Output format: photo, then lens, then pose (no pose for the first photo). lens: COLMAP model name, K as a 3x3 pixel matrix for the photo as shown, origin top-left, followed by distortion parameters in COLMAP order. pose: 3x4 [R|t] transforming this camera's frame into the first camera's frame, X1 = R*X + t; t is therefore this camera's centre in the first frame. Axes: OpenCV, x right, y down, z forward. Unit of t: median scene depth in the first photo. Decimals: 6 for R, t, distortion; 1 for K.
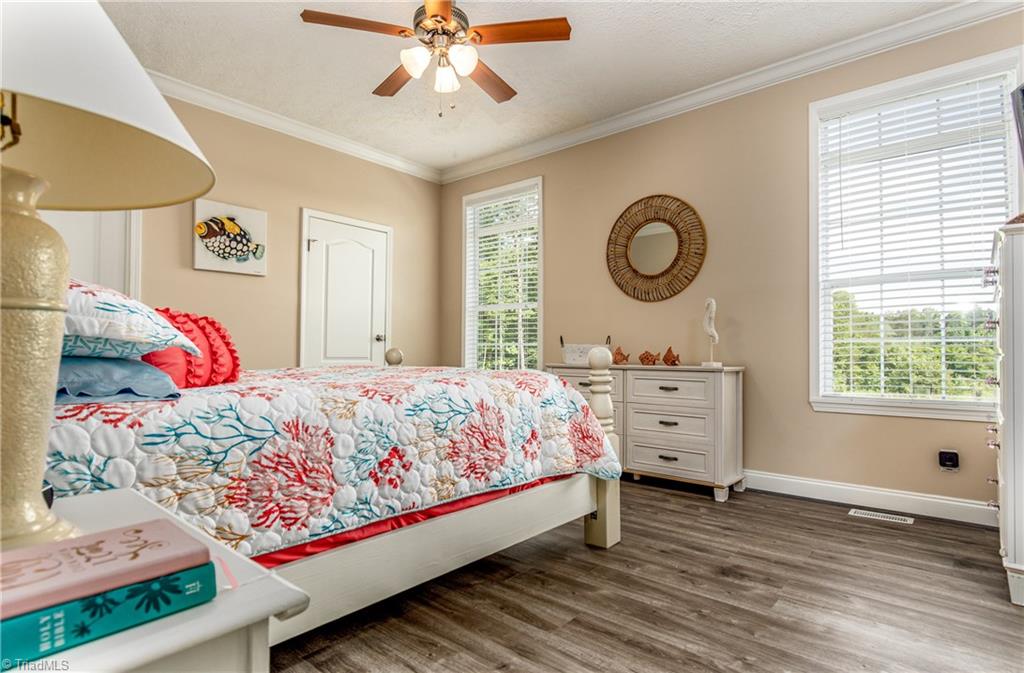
lens RADIAL K [[538.7, 0, 512.7], [0, 538.7, 341.5], [0, 0, 1]] dist [0.001776, -0.001183]
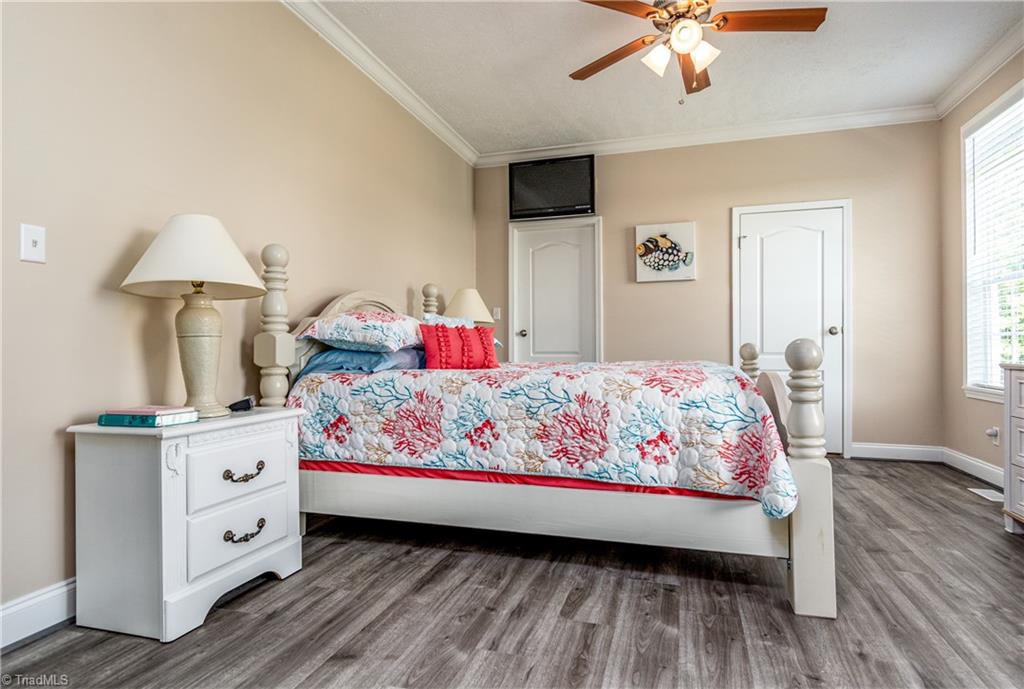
lens RADIAL K [[534.0, 0, 514.6], [0, 534.0, 345.4], [0, 0, 1]] dist [0.003158, 0.000134]
pose [[0.397684, -0.009918, -0.917469, 0.932060], [0.024672, 0.999696, -0.000112, 0.013303], [0.917191, -0.022592, 0.397807, 0.496063]]
